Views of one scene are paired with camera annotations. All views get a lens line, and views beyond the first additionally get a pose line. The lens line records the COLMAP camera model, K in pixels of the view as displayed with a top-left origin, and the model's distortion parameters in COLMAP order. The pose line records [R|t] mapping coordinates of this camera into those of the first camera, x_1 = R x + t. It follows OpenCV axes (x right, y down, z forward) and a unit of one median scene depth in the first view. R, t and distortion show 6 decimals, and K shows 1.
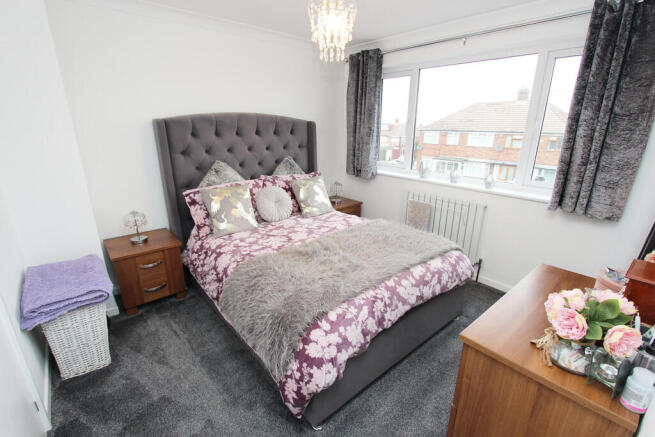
lens RADIAL K [[302.8, 0, 327.3], [0, 302.8, 220.5], [0, 0, 1]] dist [-0.002455, -0.000188]
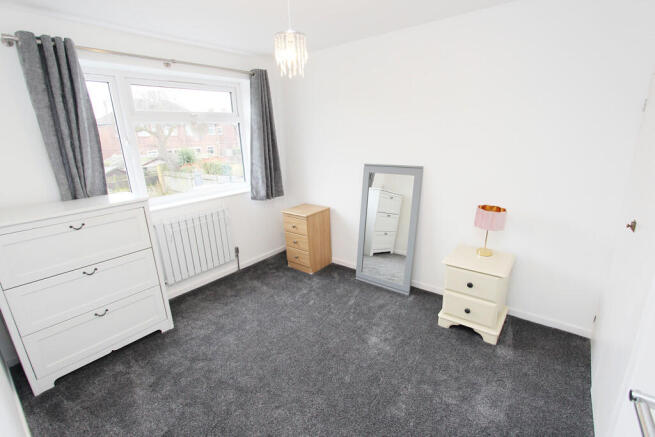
lens RADIAL K [[302.8, 0, 328.5], [0, 302.8, 219.6], [0, 0, 1]] dist [-0.002455, -0.000188]
pose [[-0.176524, -0.267960, 0.947120, -0.666122], [0.338000, 0.887217, 0.314009, -0.234031], [-0.924443, 0.375557, -0.066044, 0.669128]]
